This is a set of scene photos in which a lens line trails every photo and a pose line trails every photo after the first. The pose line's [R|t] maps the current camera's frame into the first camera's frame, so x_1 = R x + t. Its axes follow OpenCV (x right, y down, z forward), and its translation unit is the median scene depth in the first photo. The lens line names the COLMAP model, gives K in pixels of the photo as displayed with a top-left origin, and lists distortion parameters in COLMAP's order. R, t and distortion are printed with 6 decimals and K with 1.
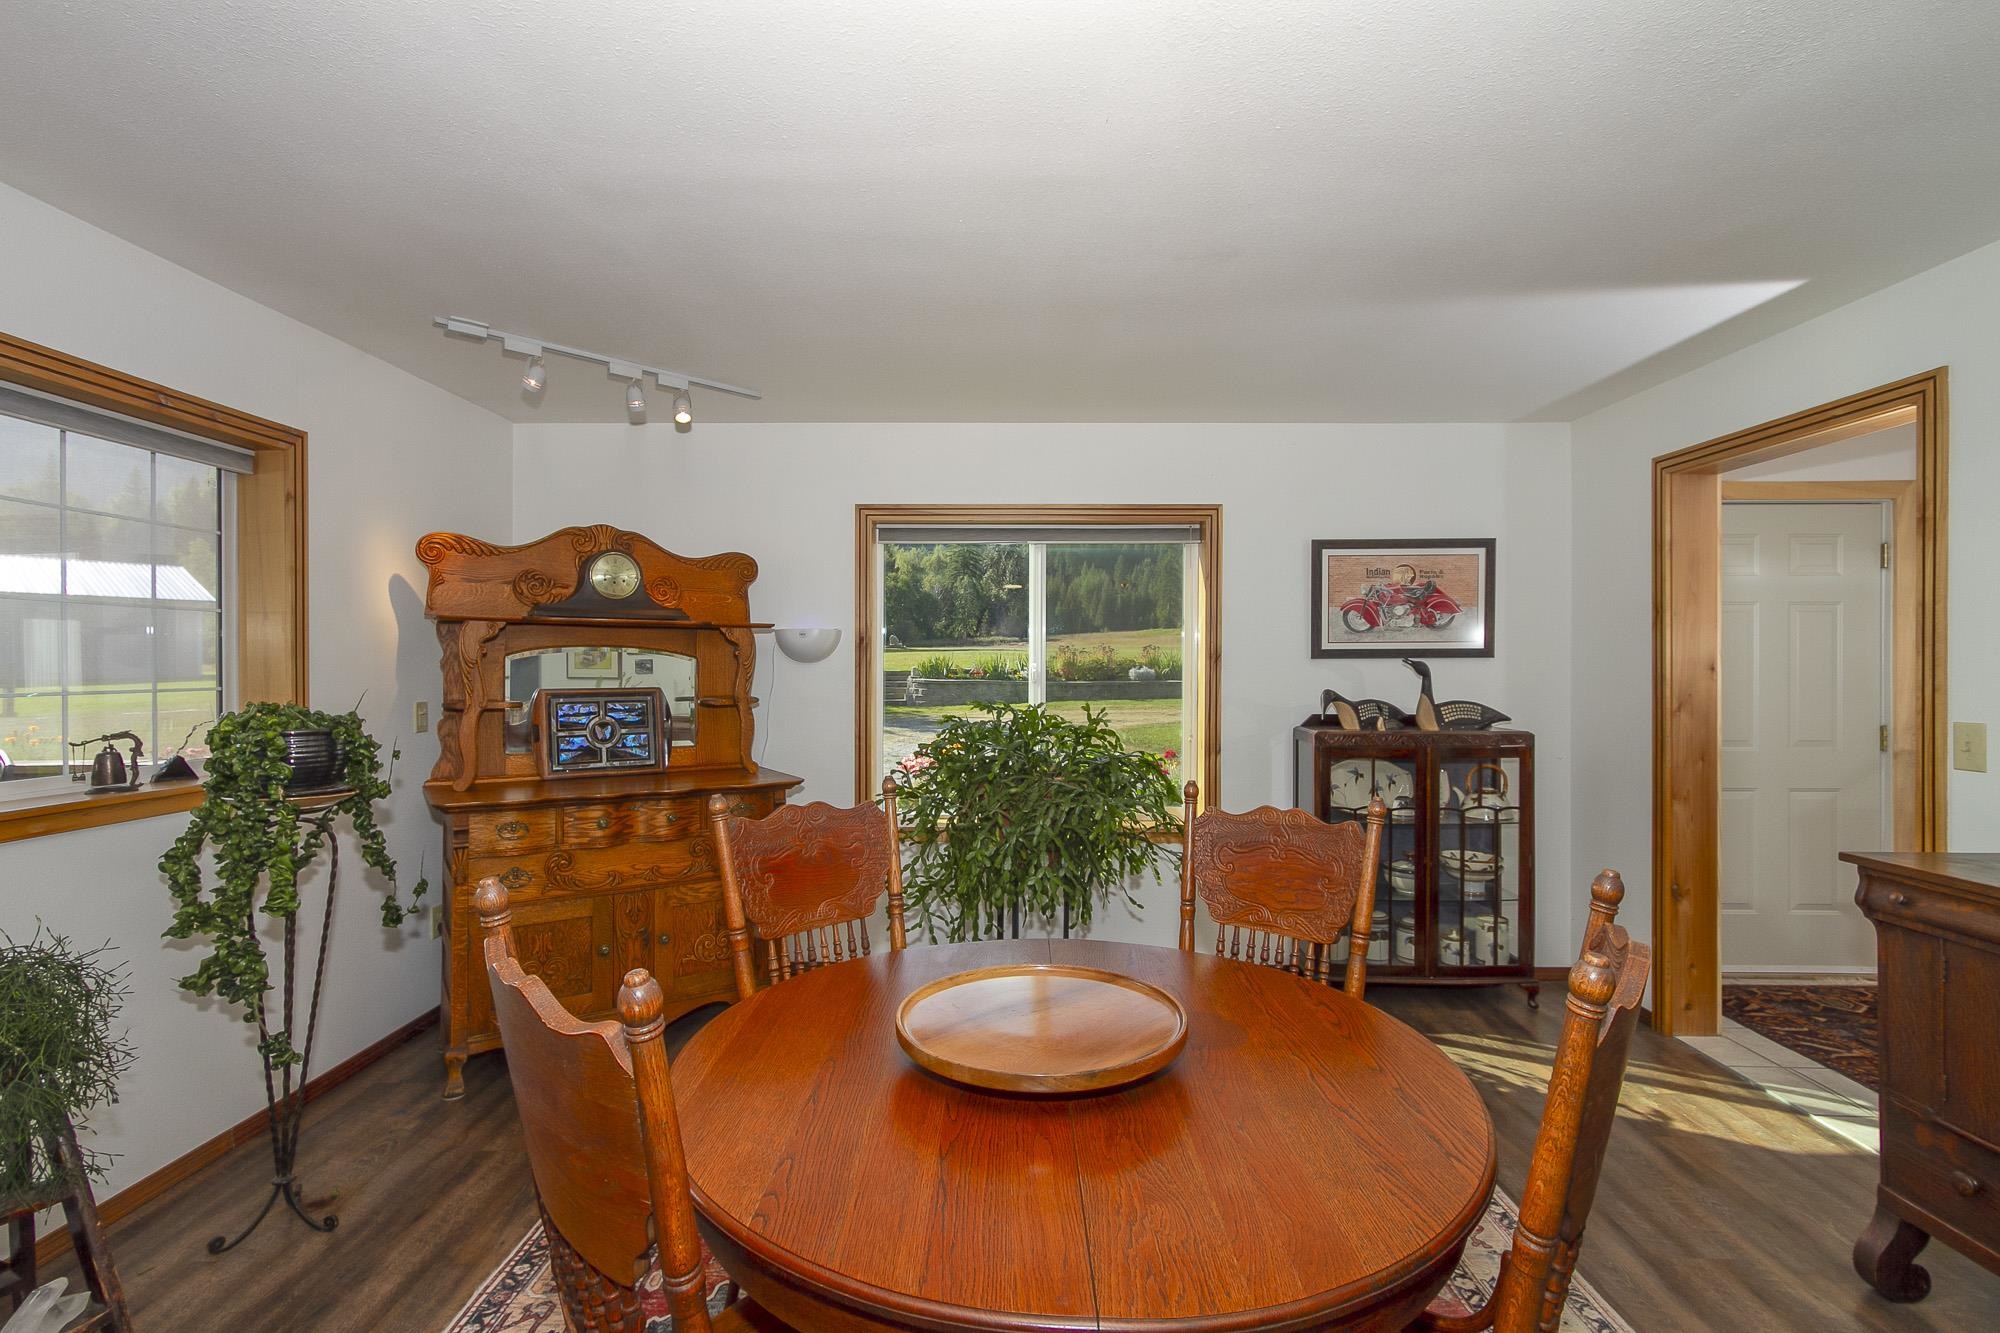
lens RADIAL K [[922.6, 0, 996.6], [0, 922.6, 670.0], [0, 0, 1]] dist [0.002780, 0.000243]
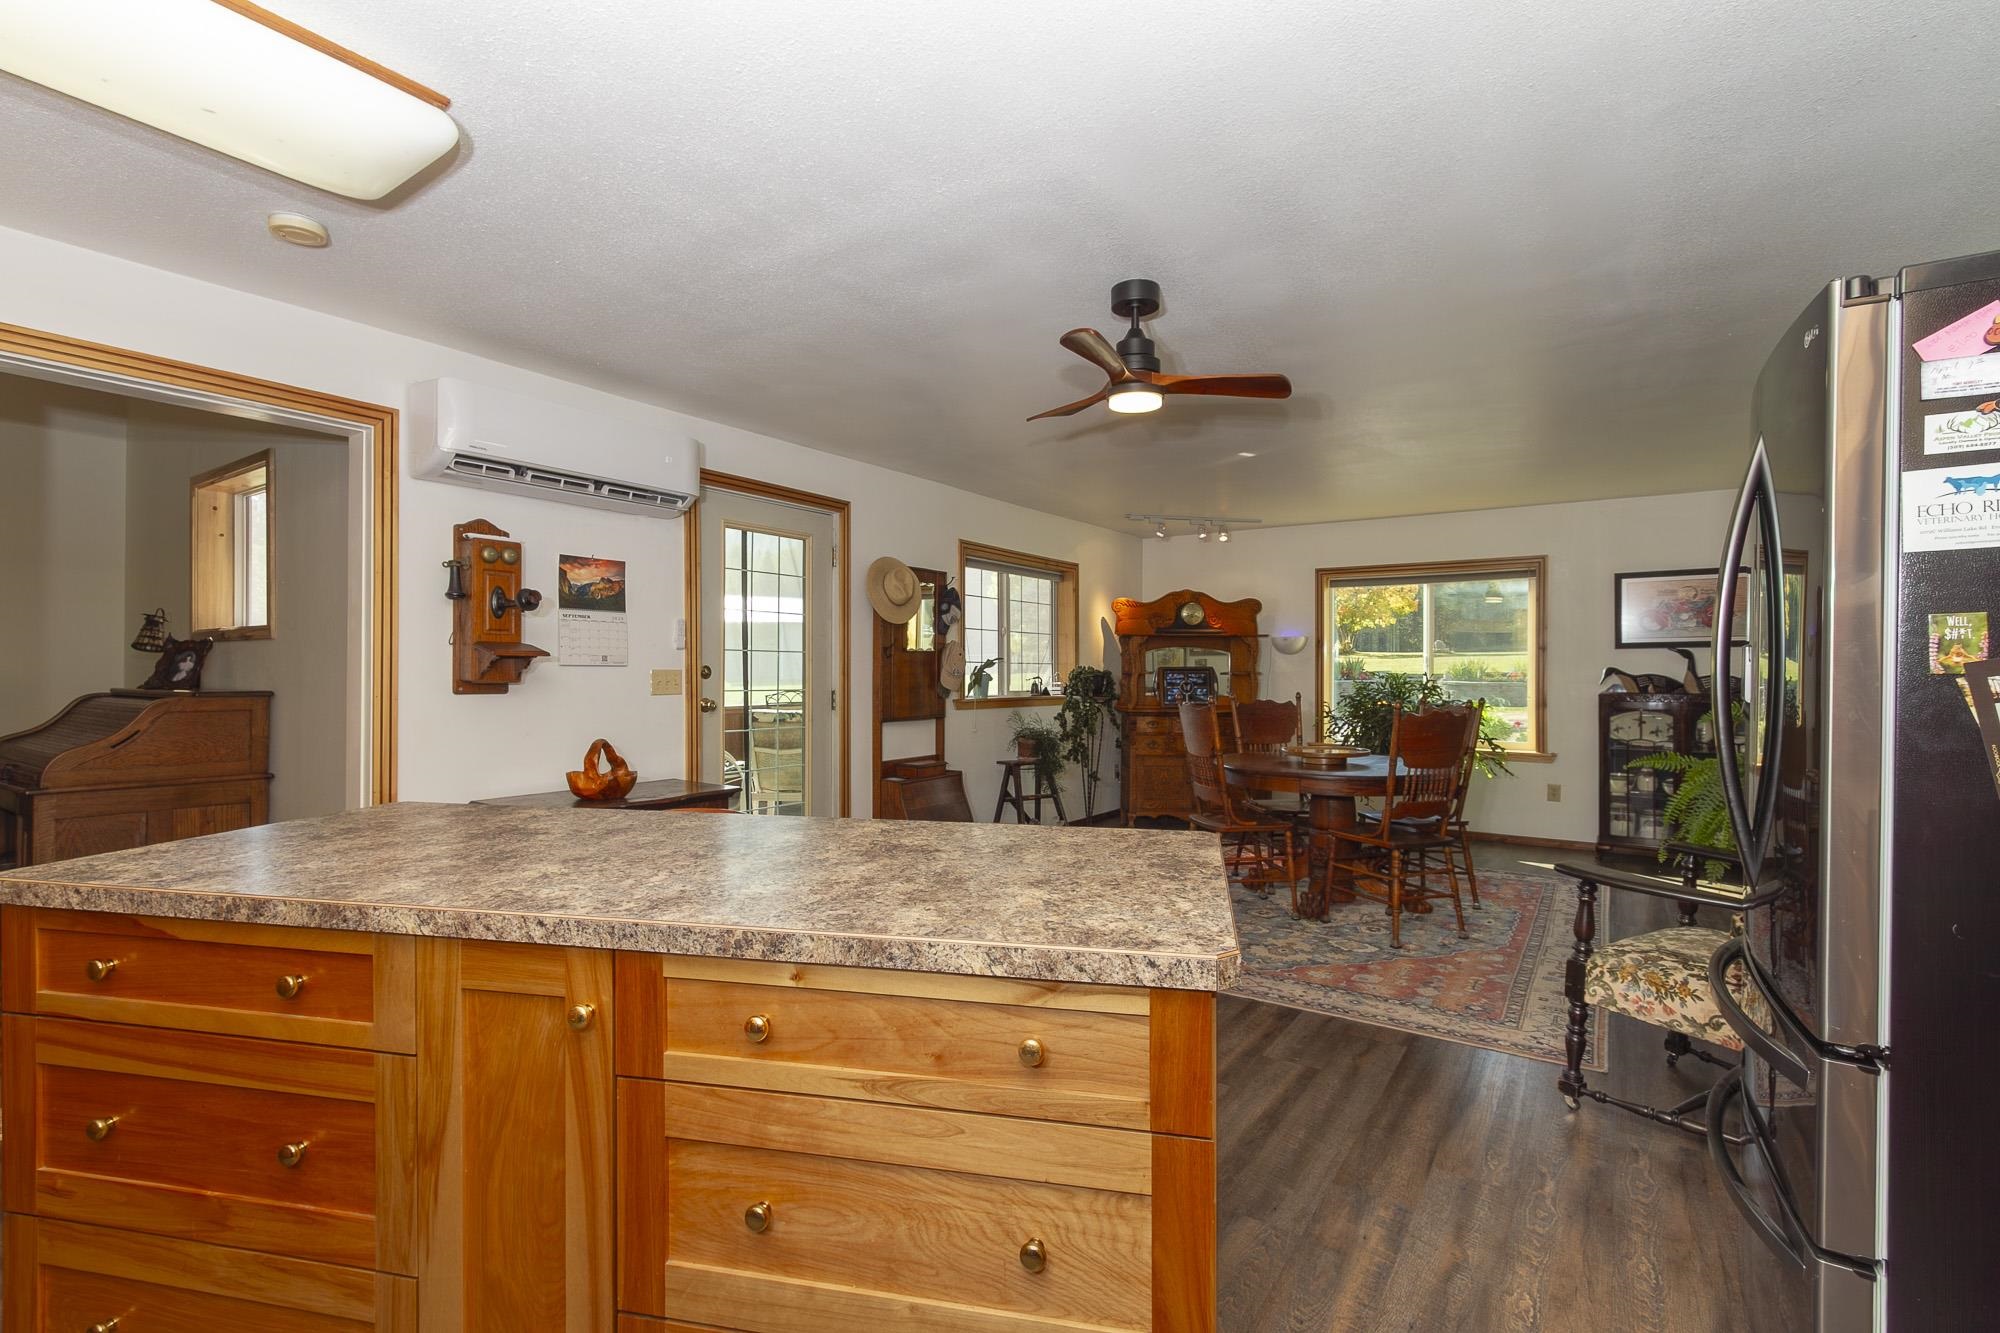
lens RADIAL K [[922.6, 0, 996.6], [0, 922.6, 670.0], [0, 0, 1]] dist [0.002780, 0.000243]
pose [[0.838691, -0.000454, -0.544608, 0.347684], [-0.004412, 0.999961, -0.007627, 0.043866], [0.544590, 0.008800, 0.838656, -0.974403]]
